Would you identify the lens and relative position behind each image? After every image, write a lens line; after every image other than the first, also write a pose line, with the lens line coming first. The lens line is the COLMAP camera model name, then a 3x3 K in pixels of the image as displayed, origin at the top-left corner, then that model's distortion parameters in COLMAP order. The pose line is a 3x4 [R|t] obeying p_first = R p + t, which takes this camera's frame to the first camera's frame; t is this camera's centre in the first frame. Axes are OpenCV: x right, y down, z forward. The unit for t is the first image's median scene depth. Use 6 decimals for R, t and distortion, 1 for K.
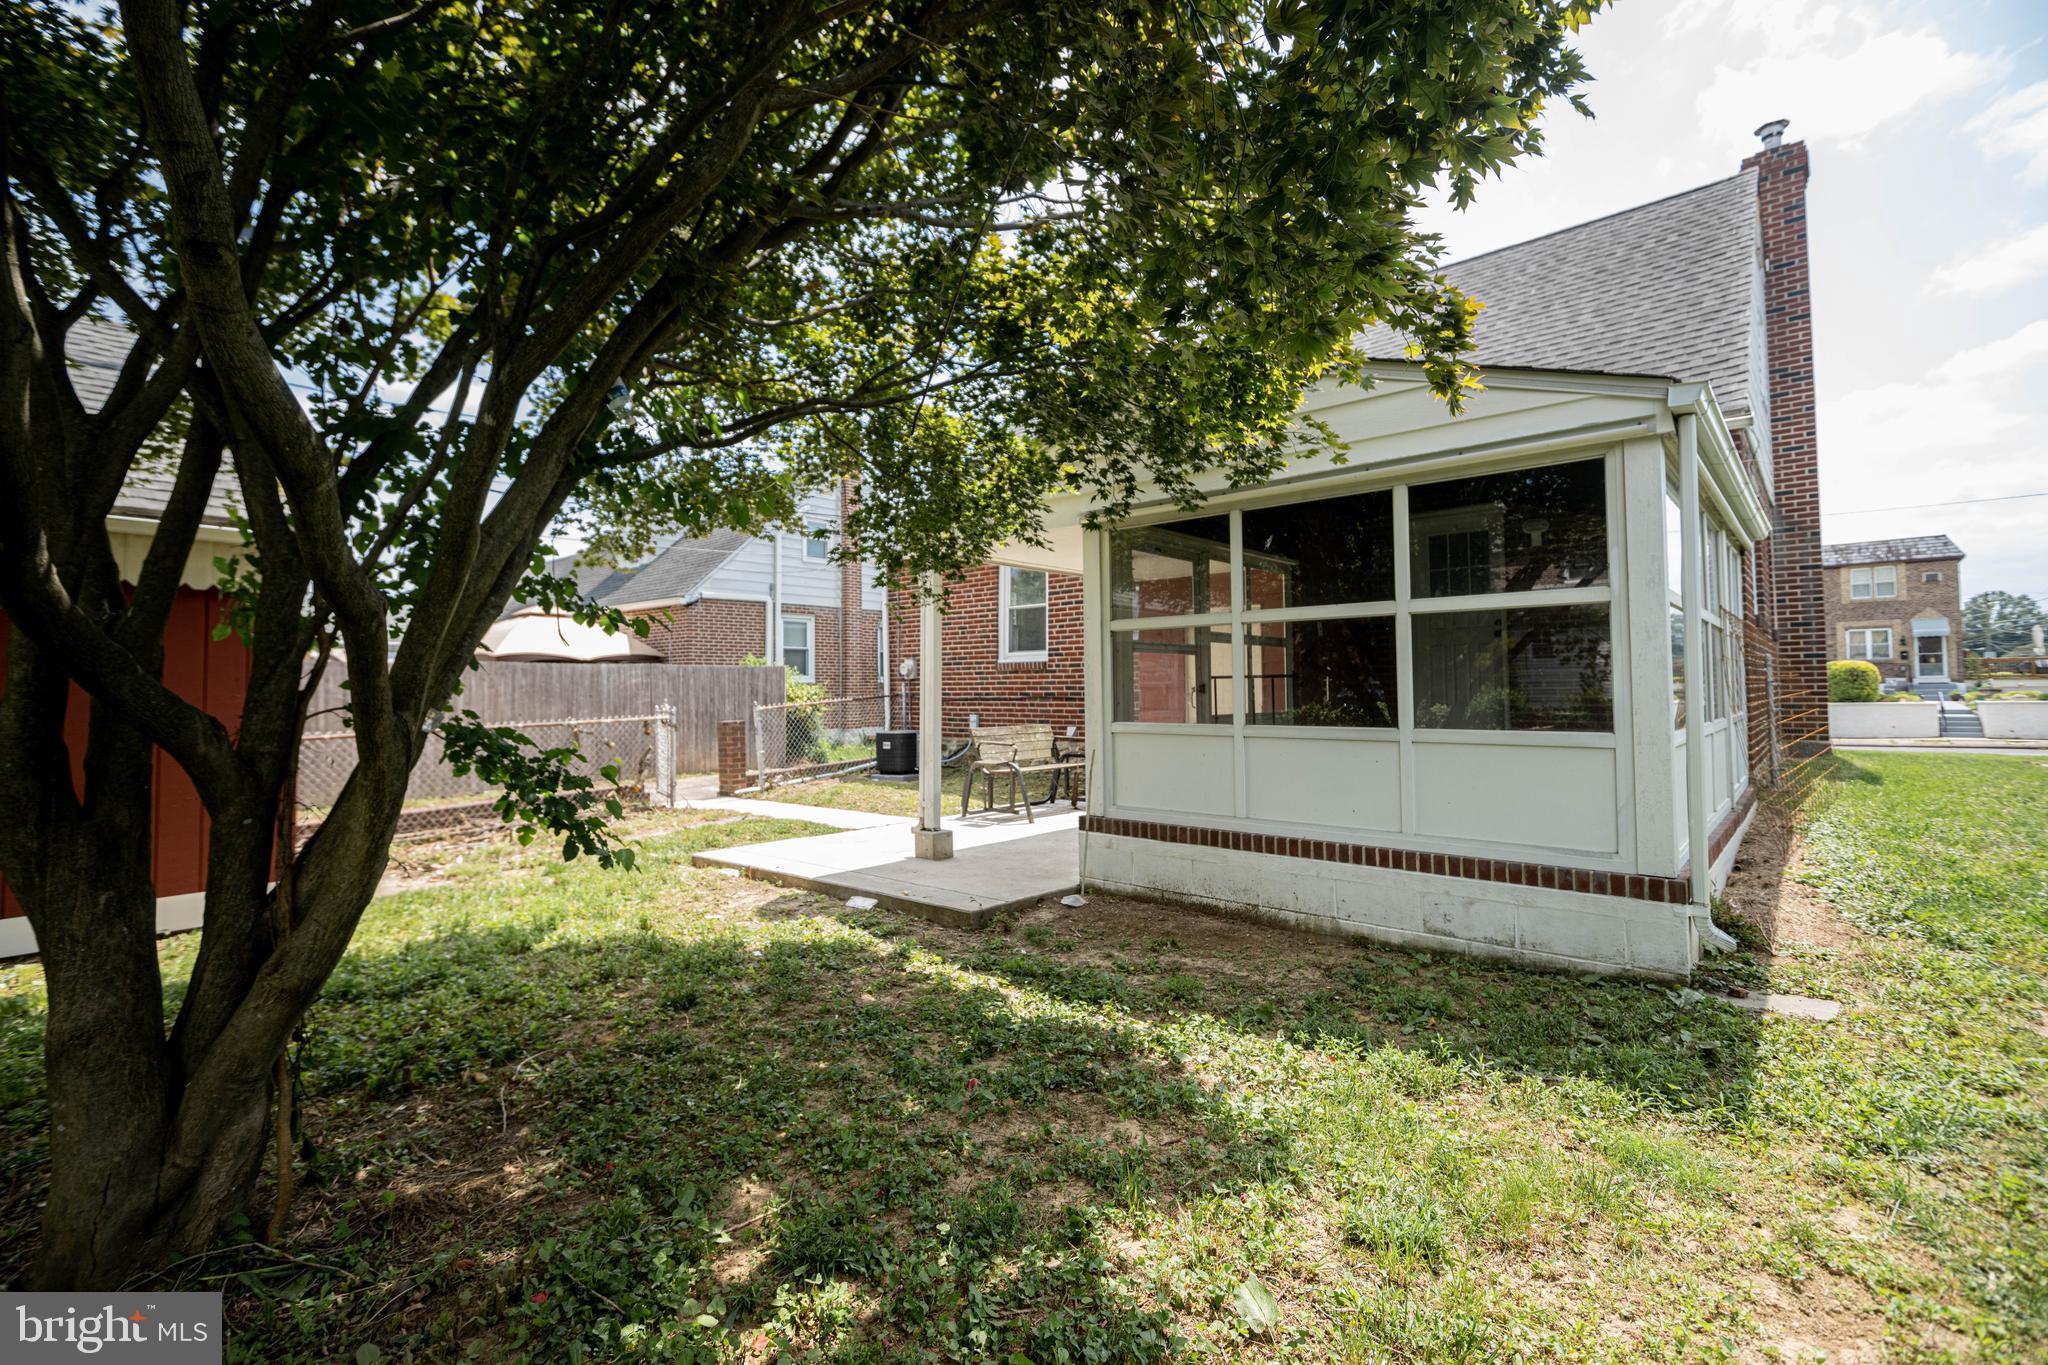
lens RADIAL K [[922.1, 0, 1016.5], [0, 922.1, 660.4], [0, 0, 1]] dist [0.017651, -0.012688]
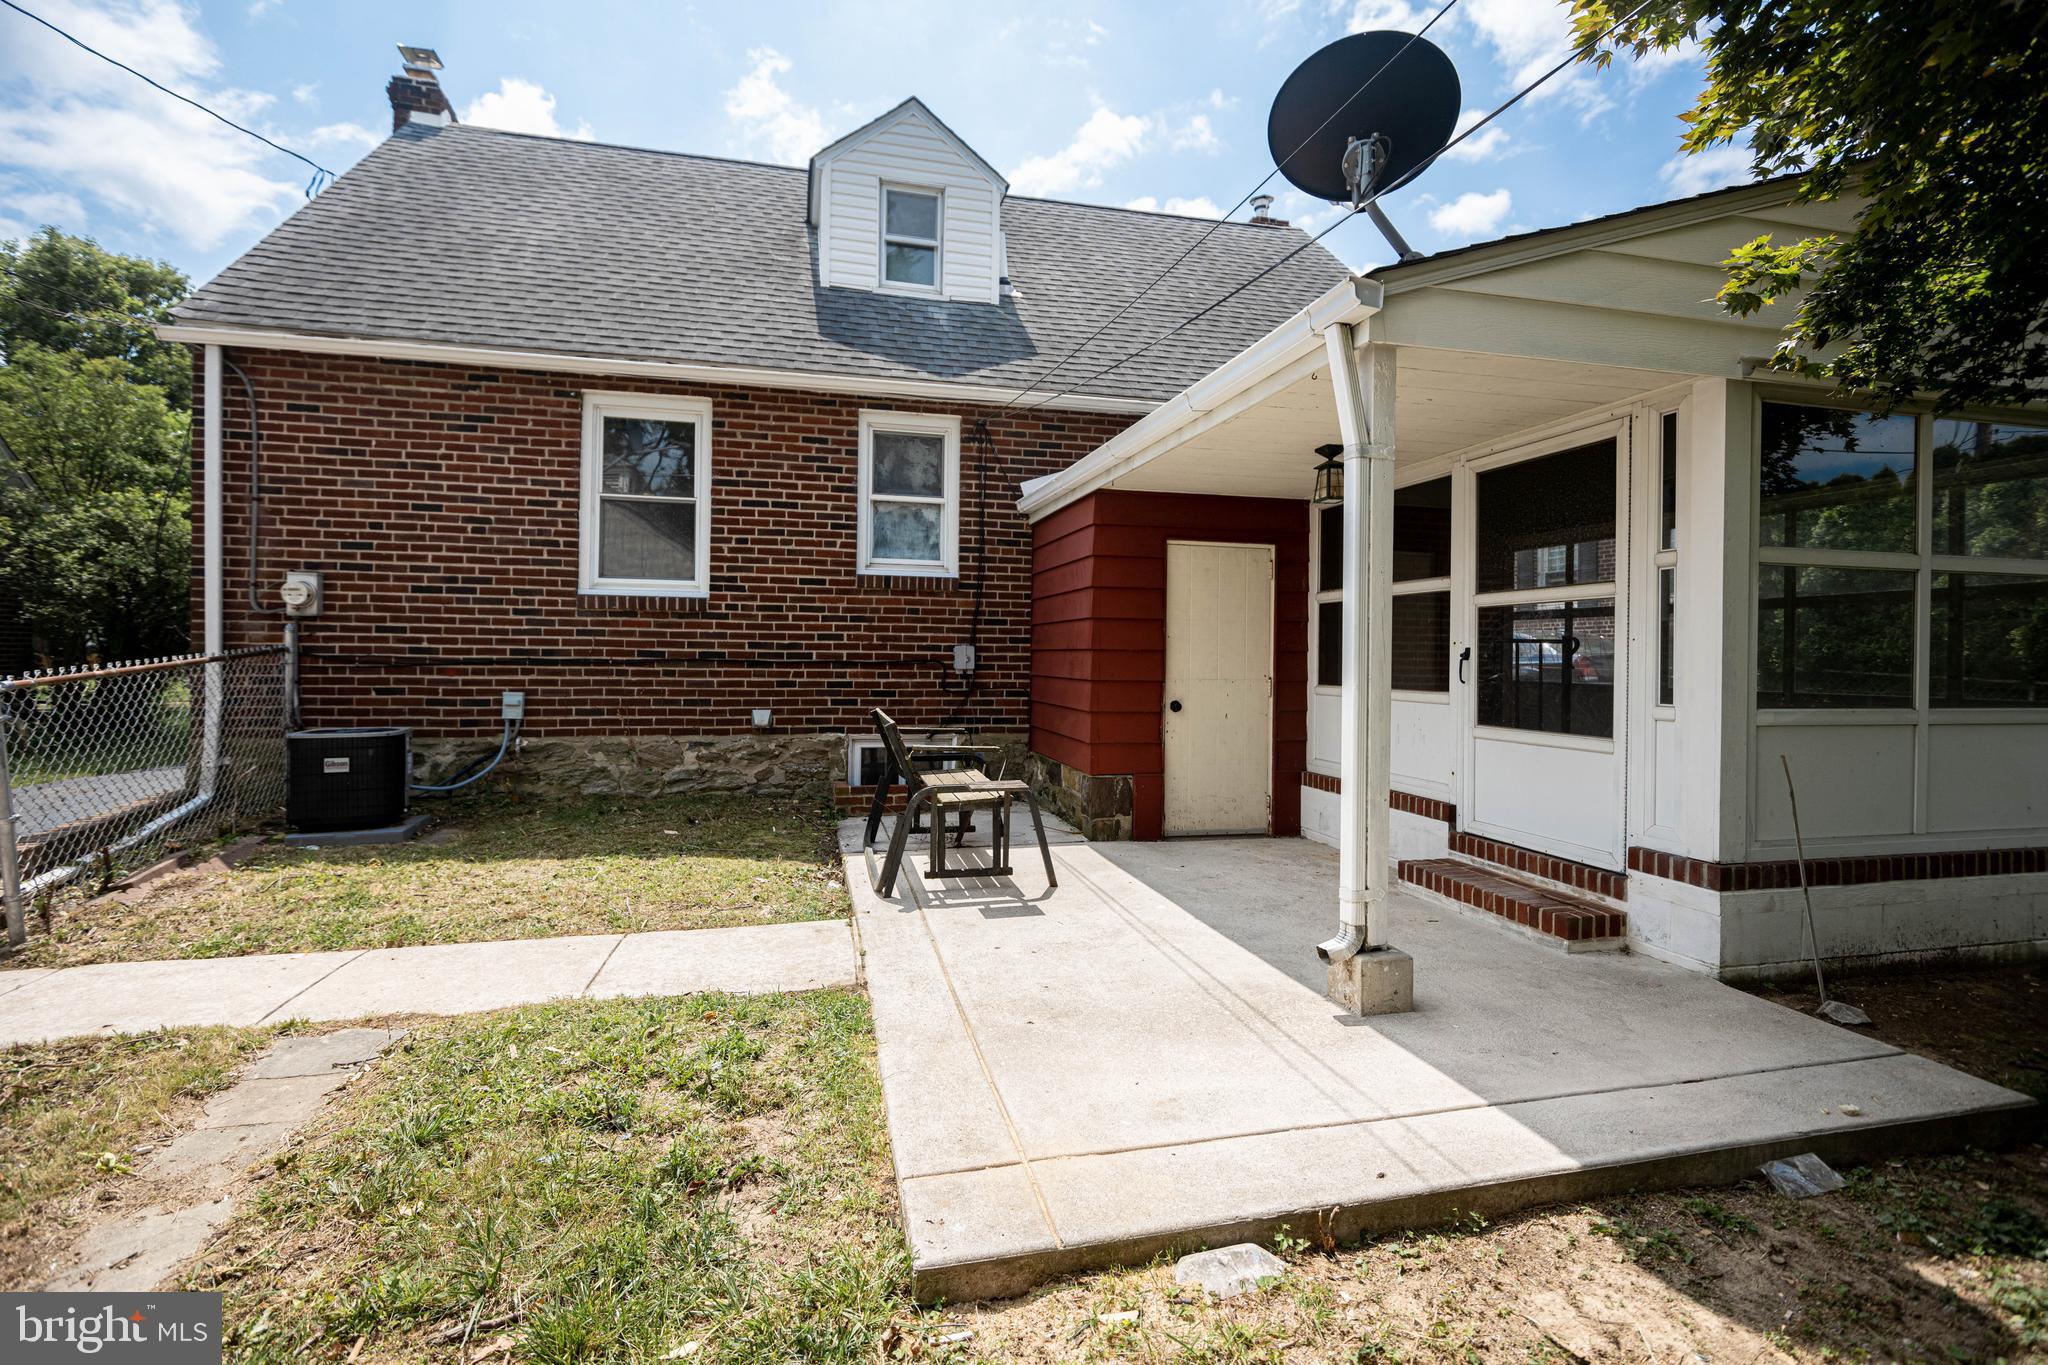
lens RADIAL K [[922.1, 0, 1016.5], [0, 922.1, 660.4], [0, 0, 1]] dist [0.017651, -0.012688]
pose [[0.574546, 0.013125, 0.818367, -0.735597], [-0.045169, 0.998856, 0.015692, 0.052088], [-0.817225, -0.045981, 0.574482, 1.172448]]
